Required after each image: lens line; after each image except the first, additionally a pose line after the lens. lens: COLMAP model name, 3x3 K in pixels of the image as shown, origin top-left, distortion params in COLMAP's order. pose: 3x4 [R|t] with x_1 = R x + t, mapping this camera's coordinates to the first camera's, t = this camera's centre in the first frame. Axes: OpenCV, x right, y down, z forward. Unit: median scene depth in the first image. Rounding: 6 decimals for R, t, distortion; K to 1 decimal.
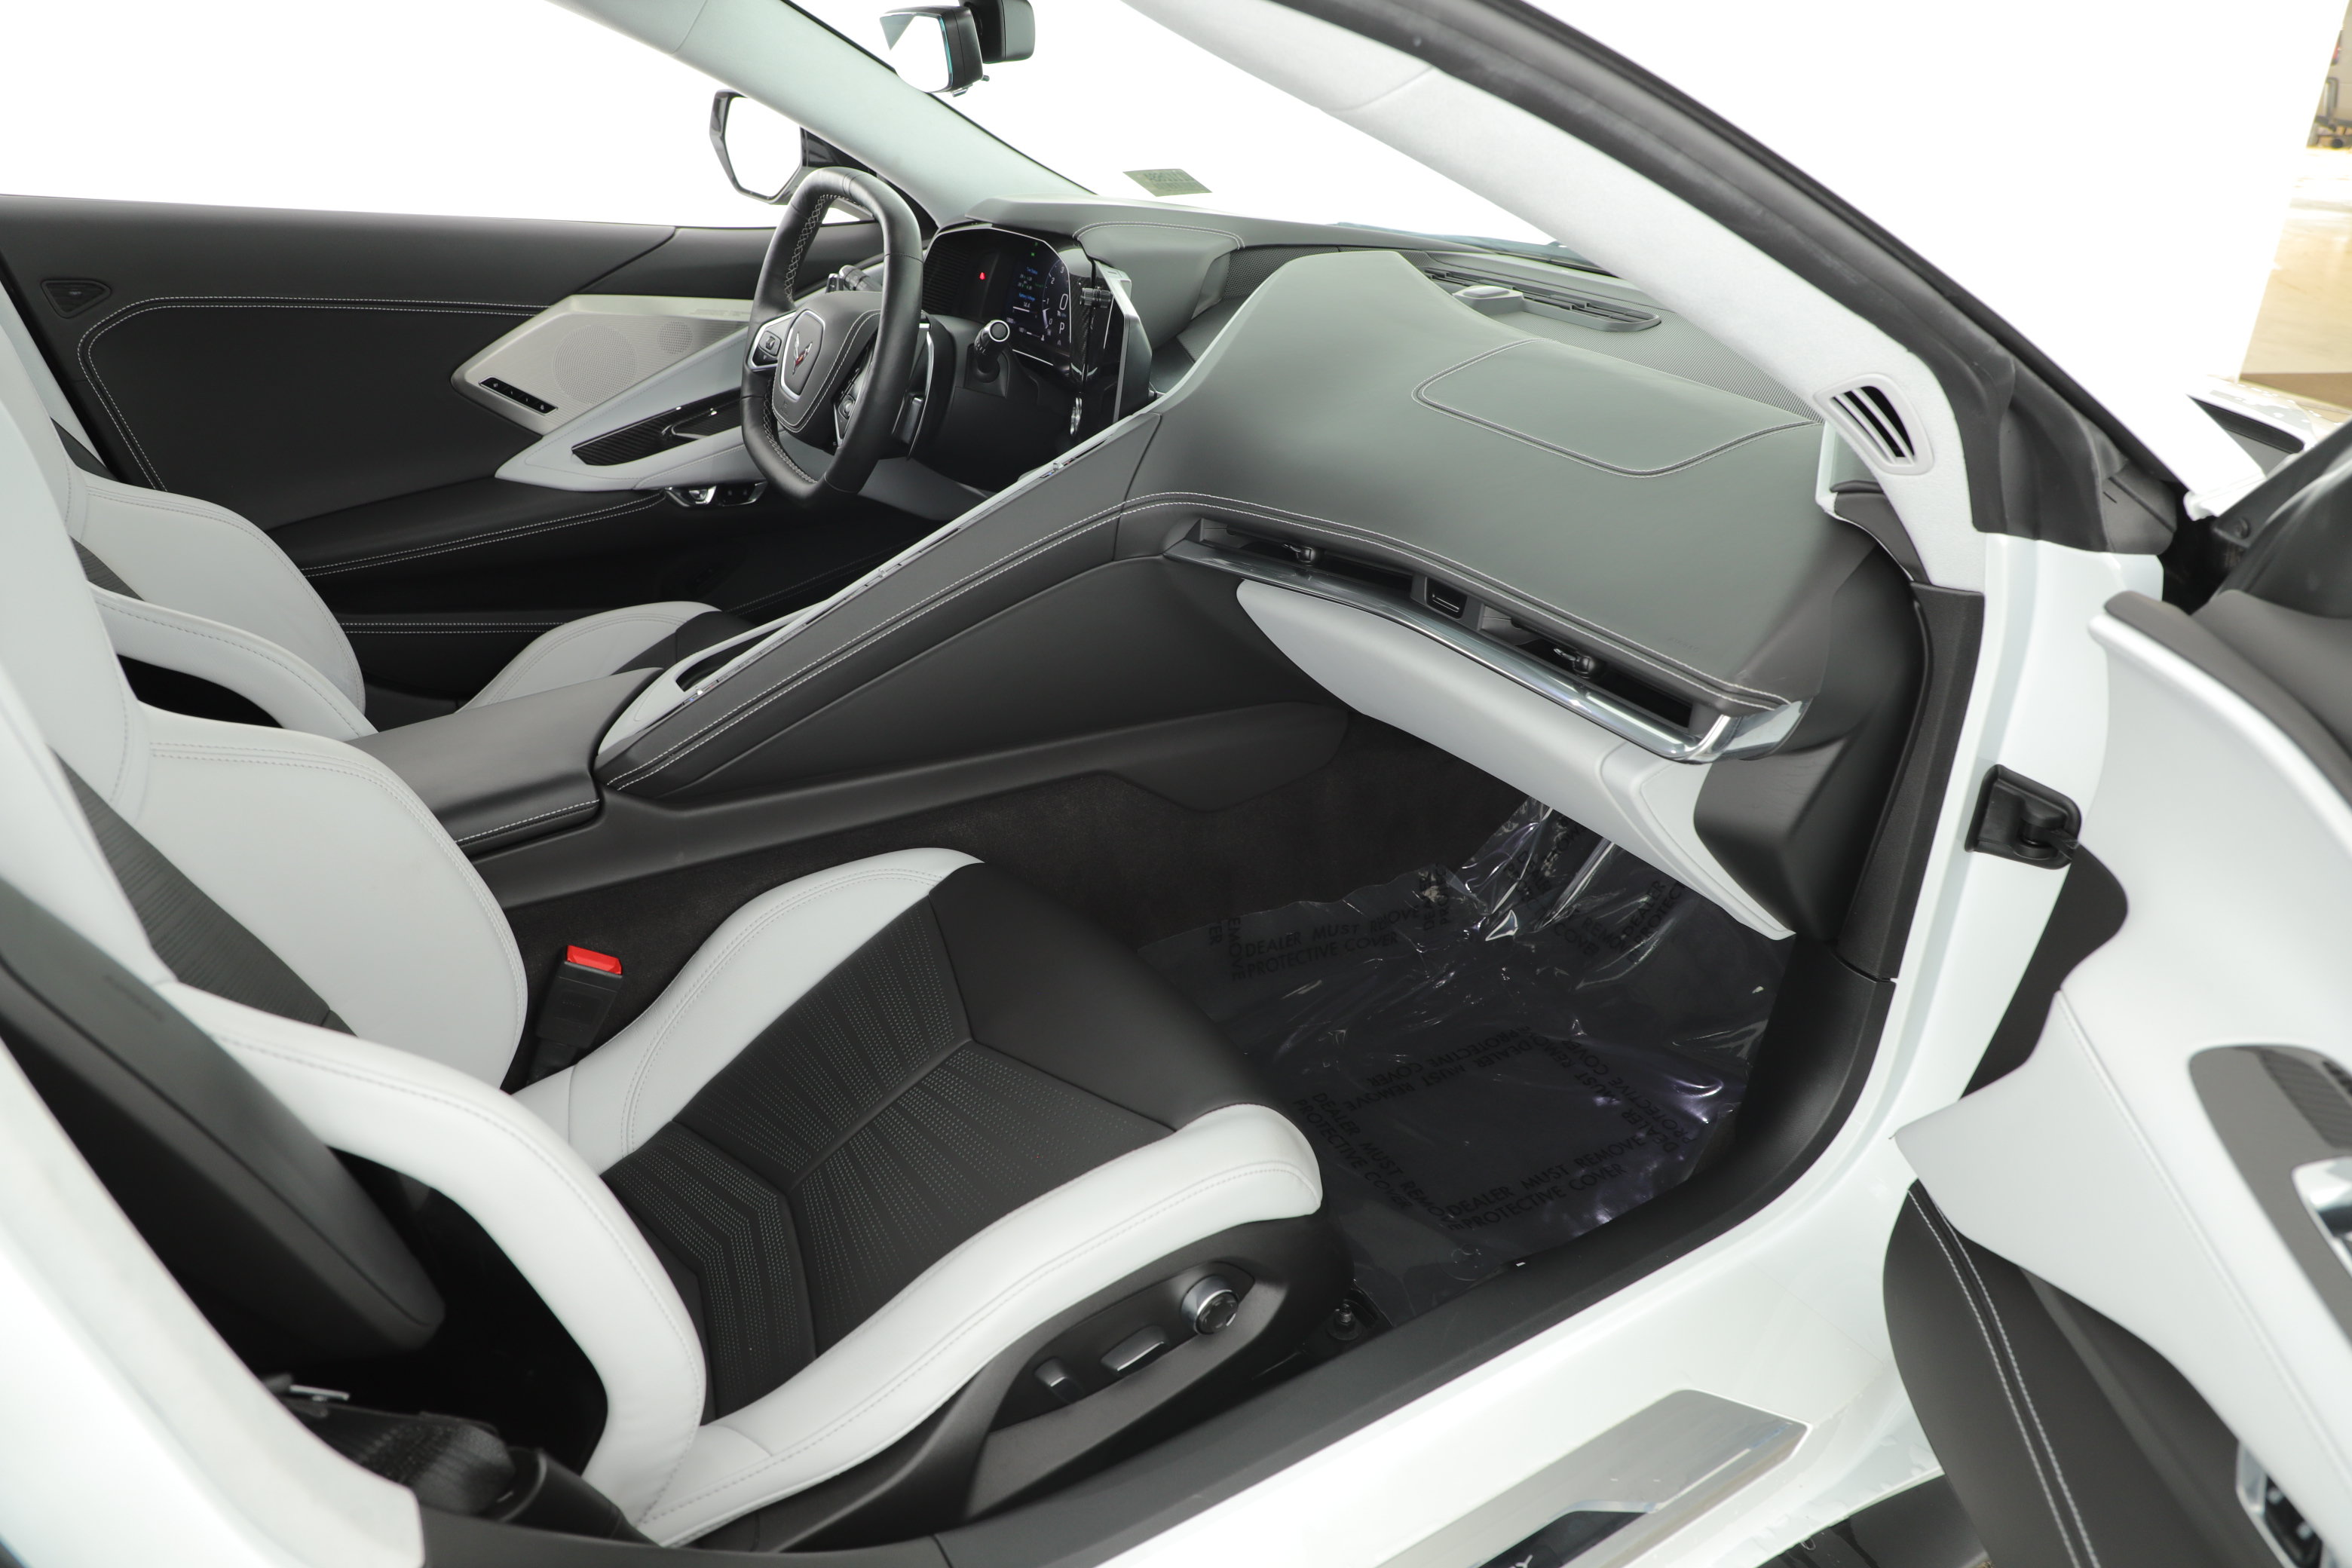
lens RADIAL K [[1603.0, 0, 1176.0], [0, 1603.0, 784.0], [0, 0, 1]] dist [-0.081466, 0.040537]
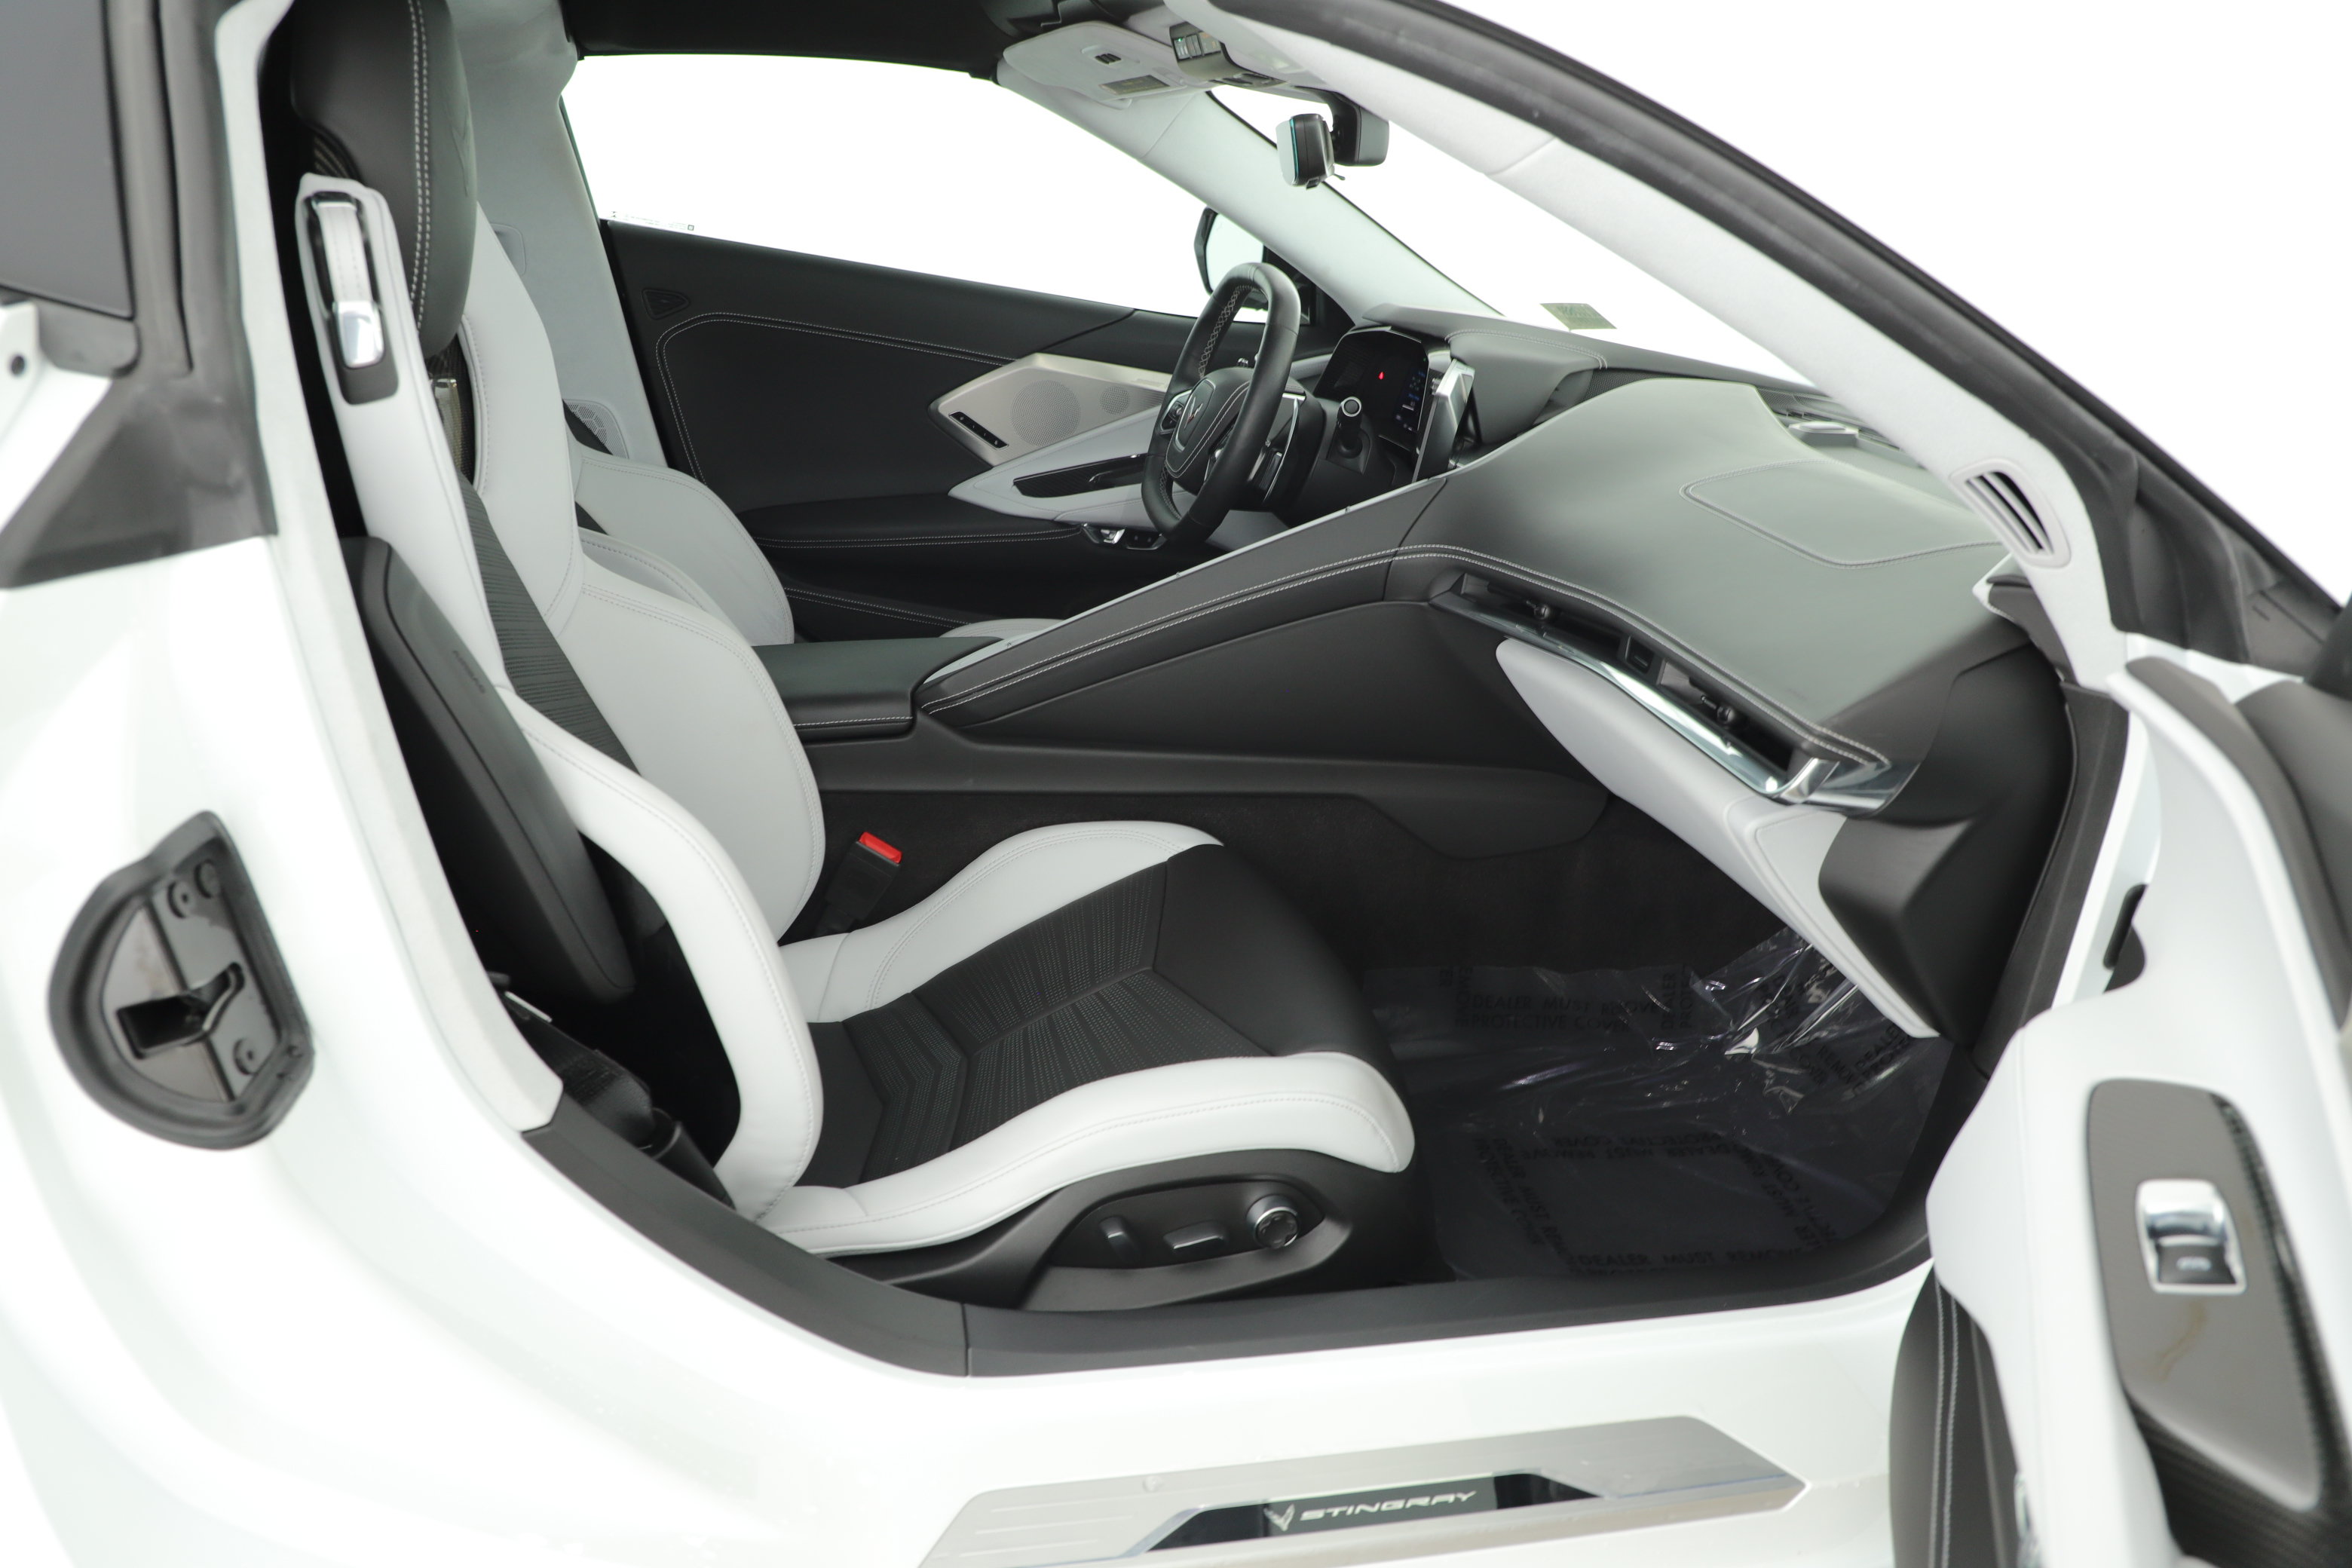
lens RADIAL K [[1603.0, 0, 1176.0], [0, 1603.0, 784.0], [0, 0, 1]] dist [-0.081466, 0.040537]
pose [[0.935740, 0.173940, -0.306815, 0.209674], [-0.204370, 0.976405, -0.069754, 0.103162], [0.287443, 0.127976, 0.949210, -0.098880]]
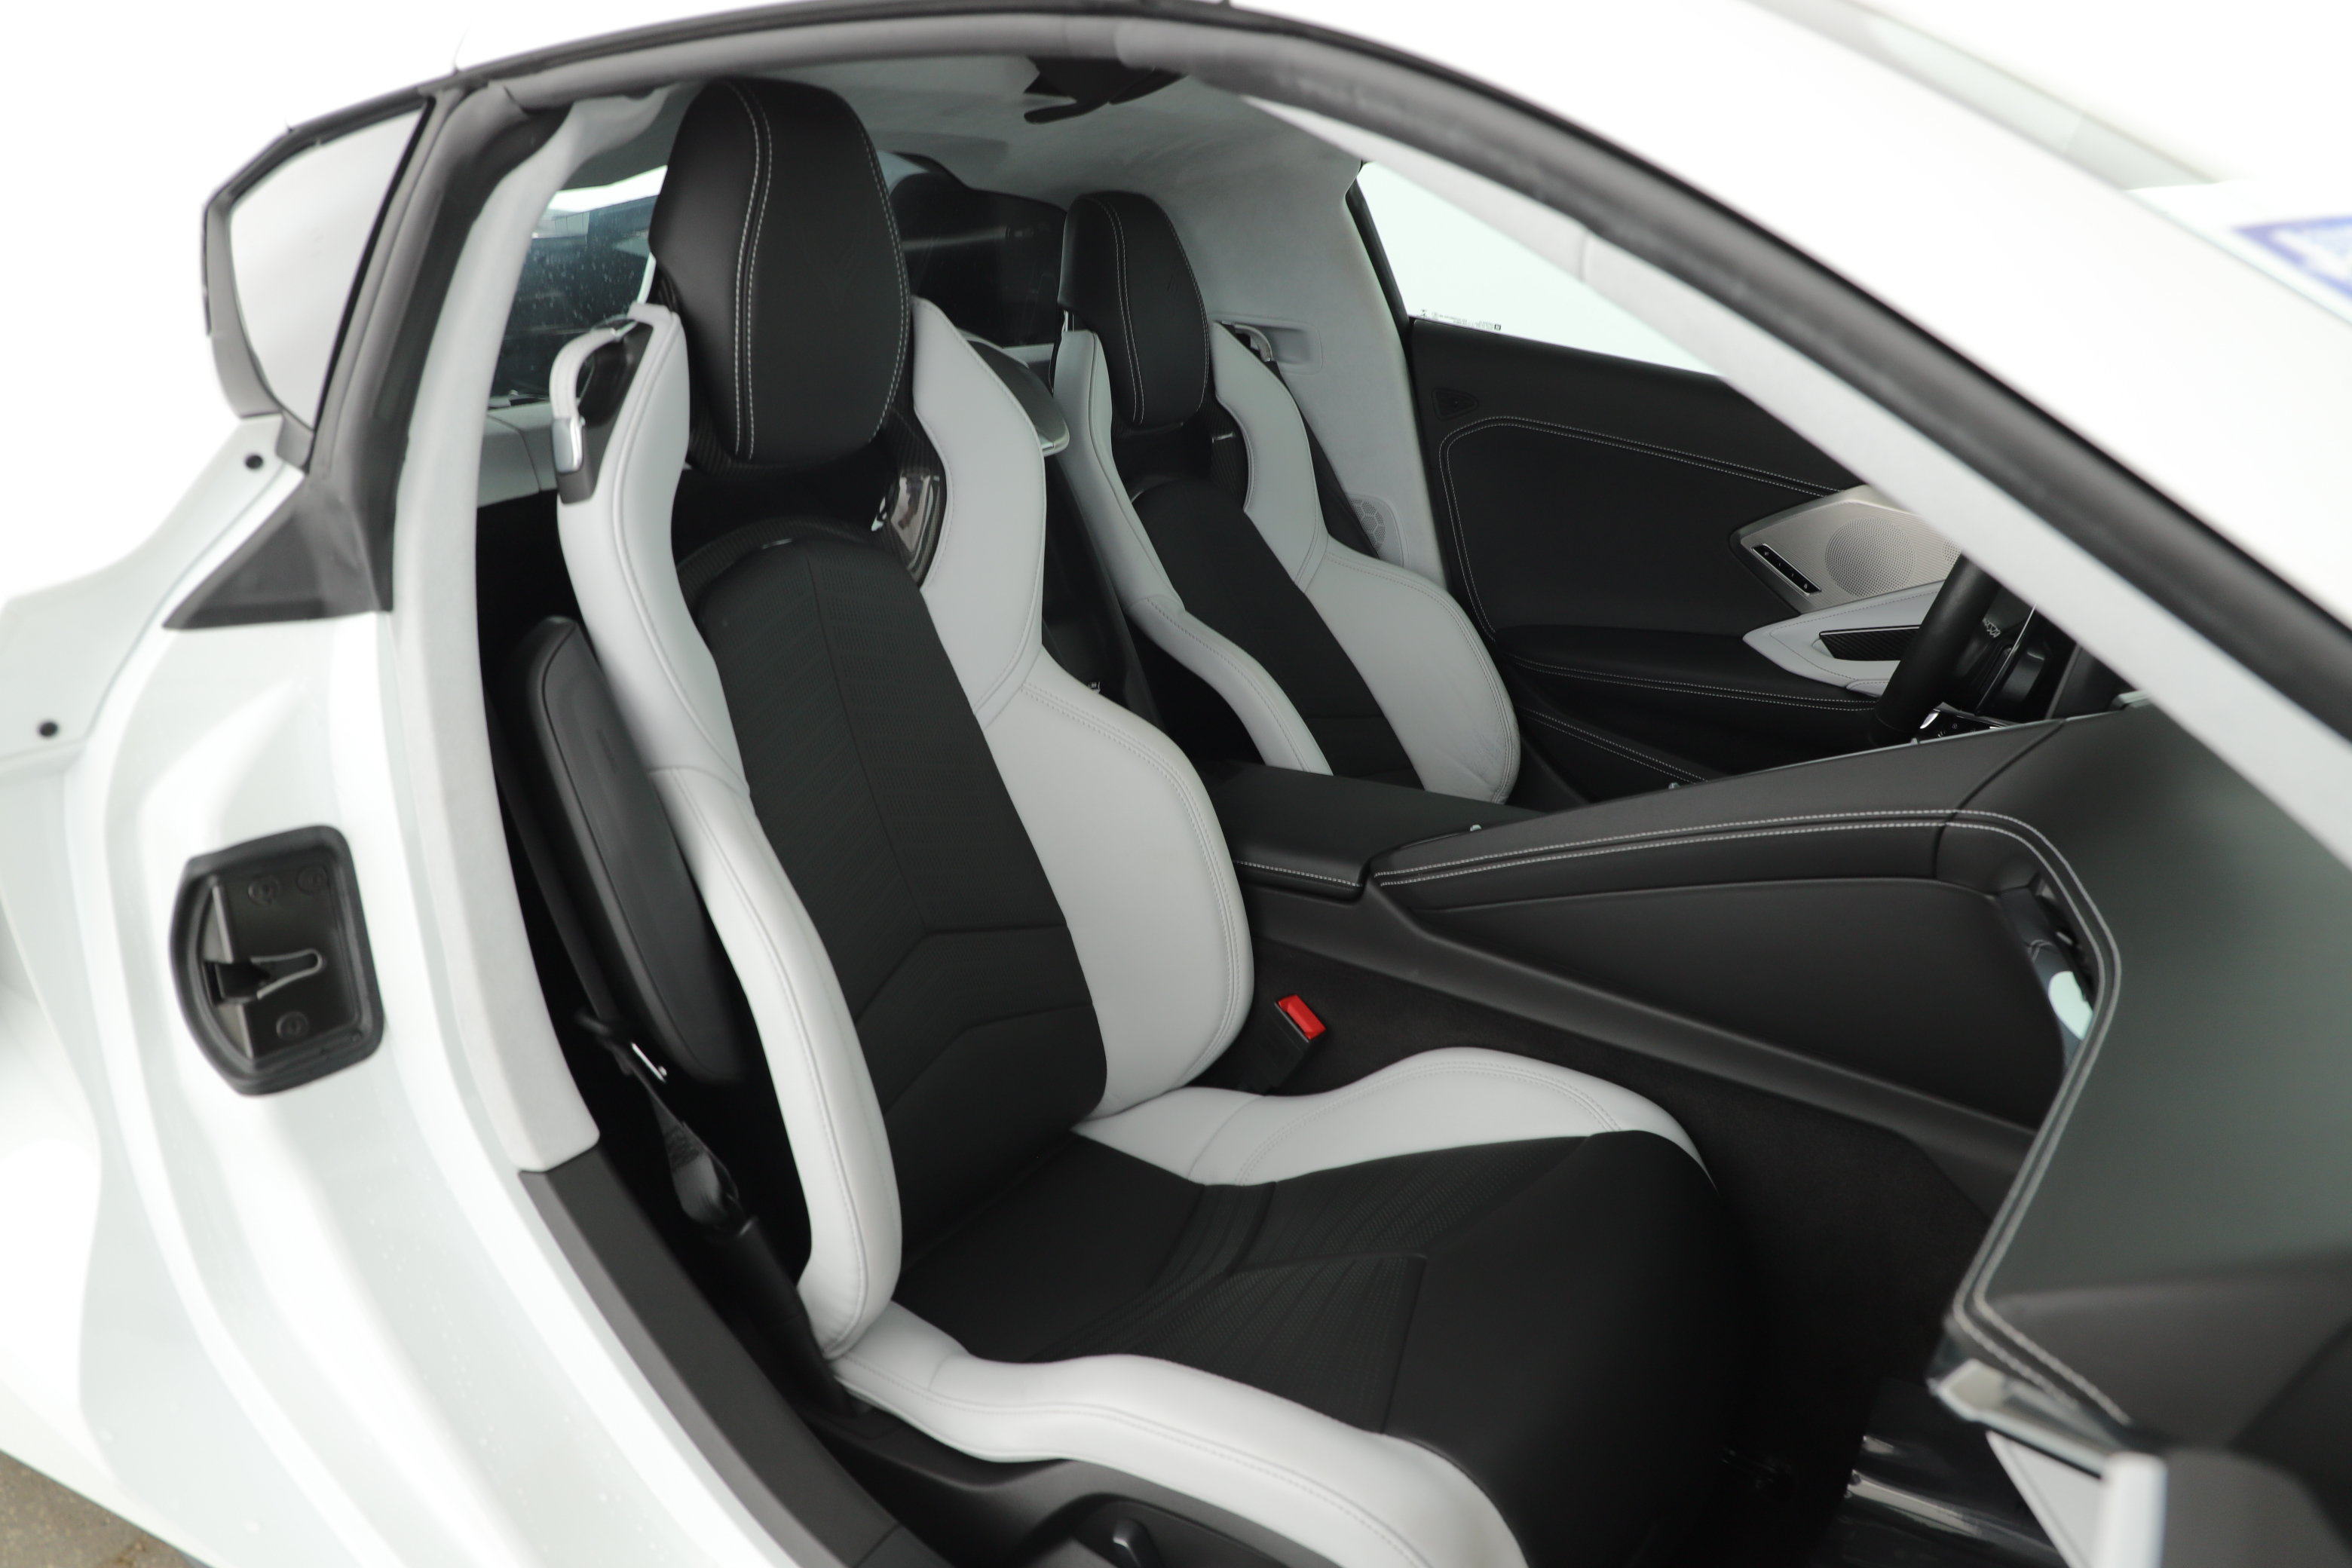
lens RADIAL K [[1603.0, 0, 1176.0], [0, 1603.0, 784.0], [0, 0, 1]] dist [-0.081466, 0.040537]
pose [[0.423737, 0.311714, -0.850459, 0.485248], [-0.410308, 0.903119, 0.126581, -0.138248], [0.807523, 0.295313, 0.510584, 0.320863]]
